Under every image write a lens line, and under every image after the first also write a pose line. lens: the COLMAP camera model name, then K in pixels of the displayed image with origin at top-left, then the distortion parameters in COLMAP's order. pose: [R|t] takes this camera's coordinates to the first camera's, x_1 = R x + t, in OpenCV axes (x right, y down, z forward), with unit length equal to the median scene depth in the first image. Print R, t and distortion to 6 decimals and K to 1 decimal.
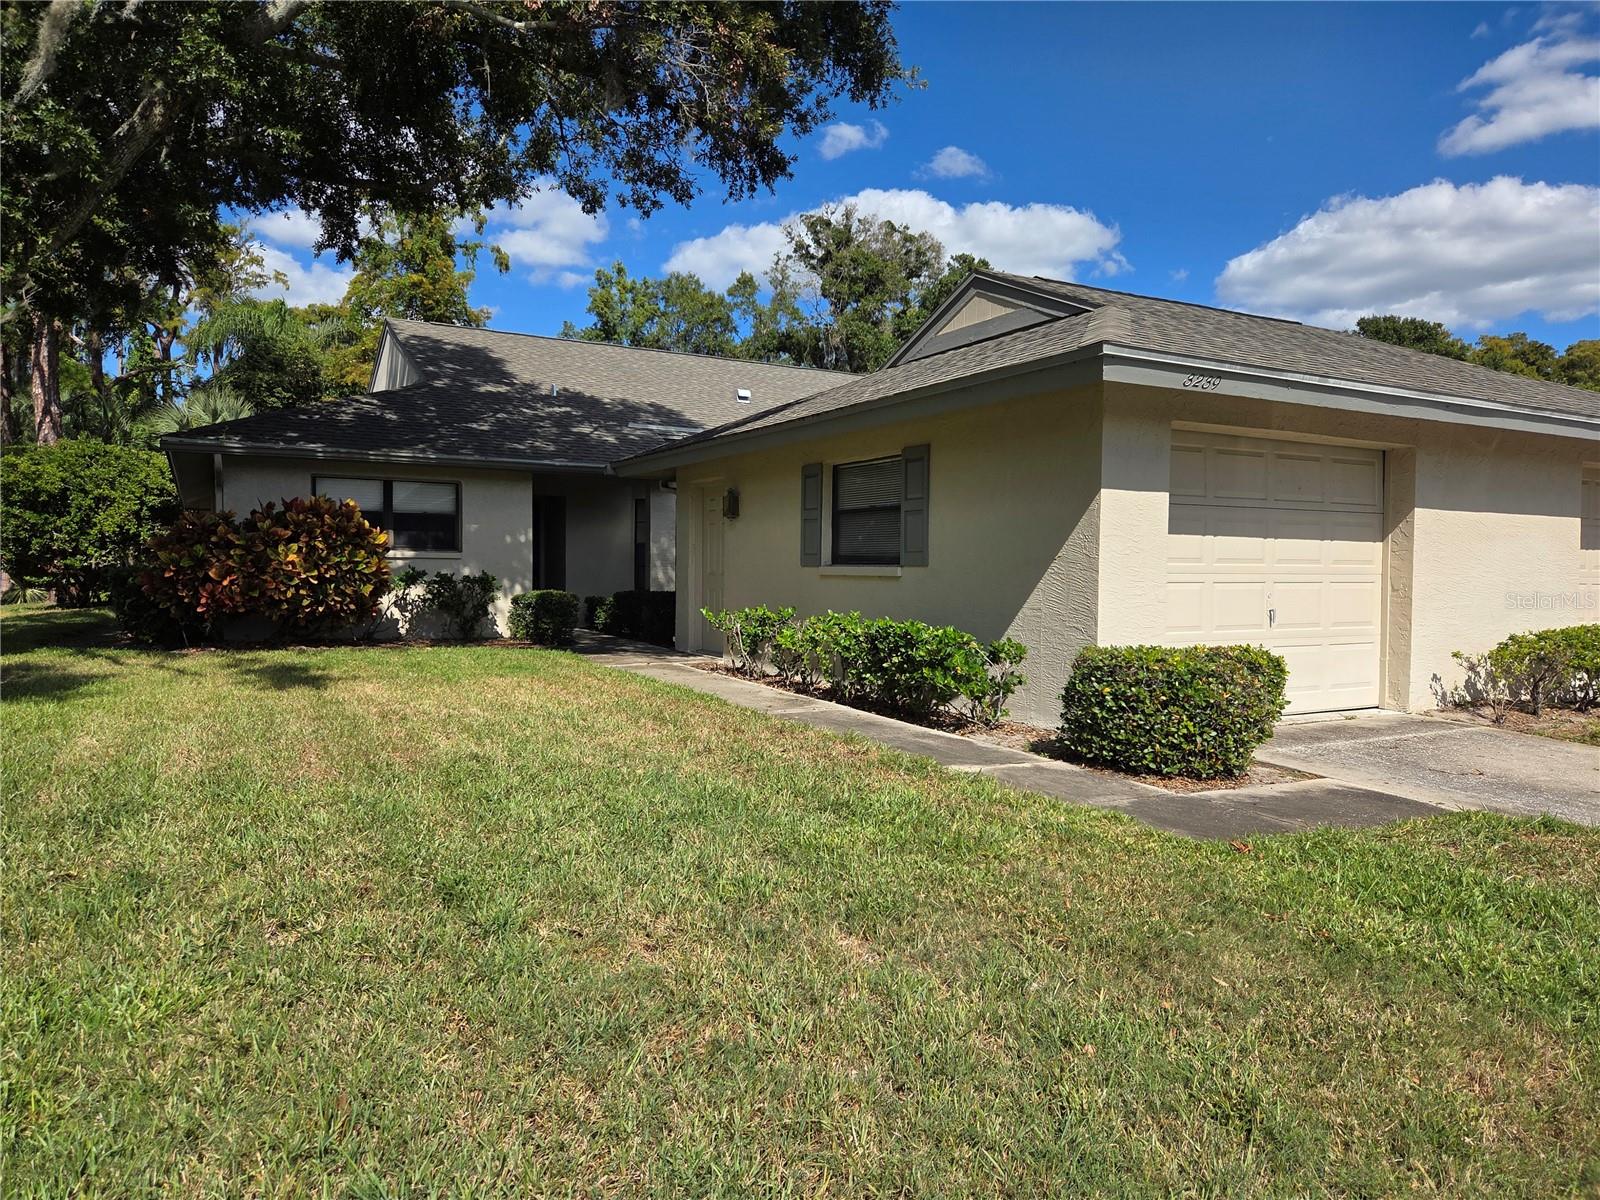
lens RADIAL K [[1079.0, 0, 810.3], [0, 1079.0, 599.0], [0, 0, 1]] dist [0.063579, -0.045510]
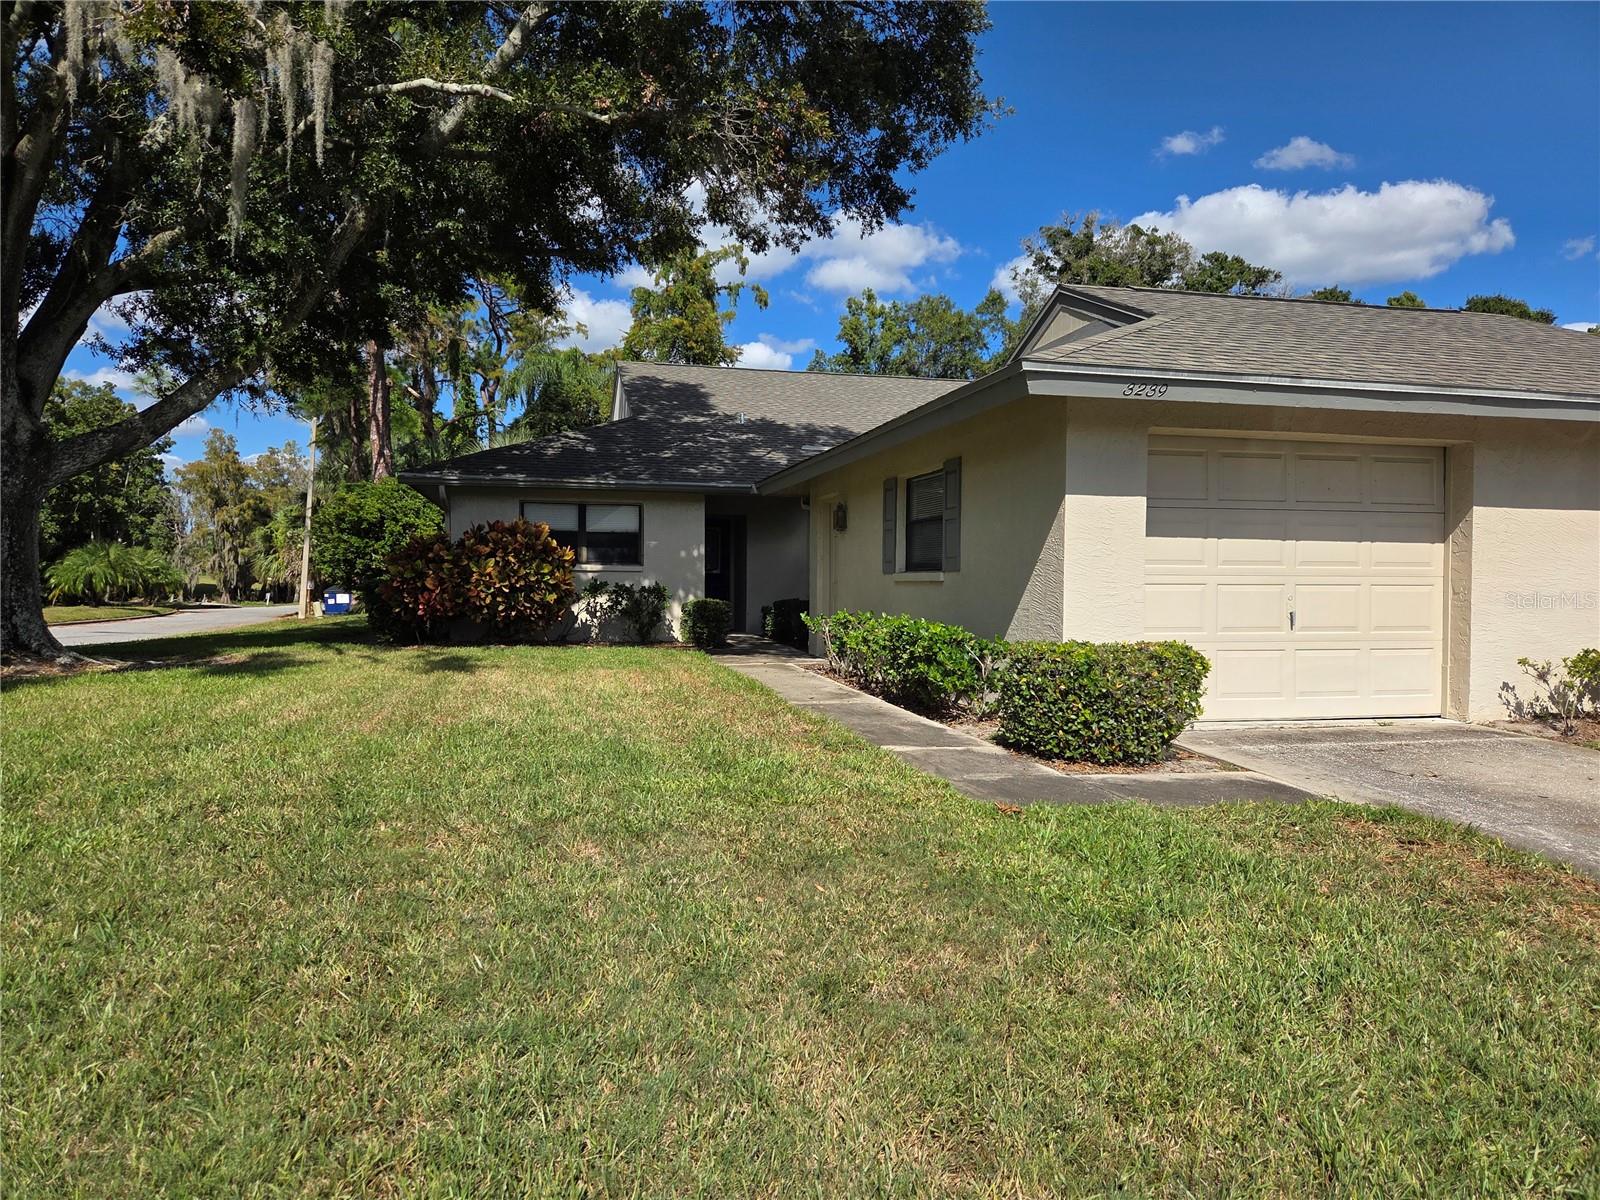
lens RADIAL K [[1079.0, 0, 803.8], [0, 1079.0, 603.8], [0, 0, 1]] dist [0.063579, -0.045510]
pose [[0.962766, 0.001701, -0.270332, 0.172740], [-0.004924, 0.999925, -0.011247, 0.010212], [0.270293, 0.012160, 0.962701, -0.049037]]
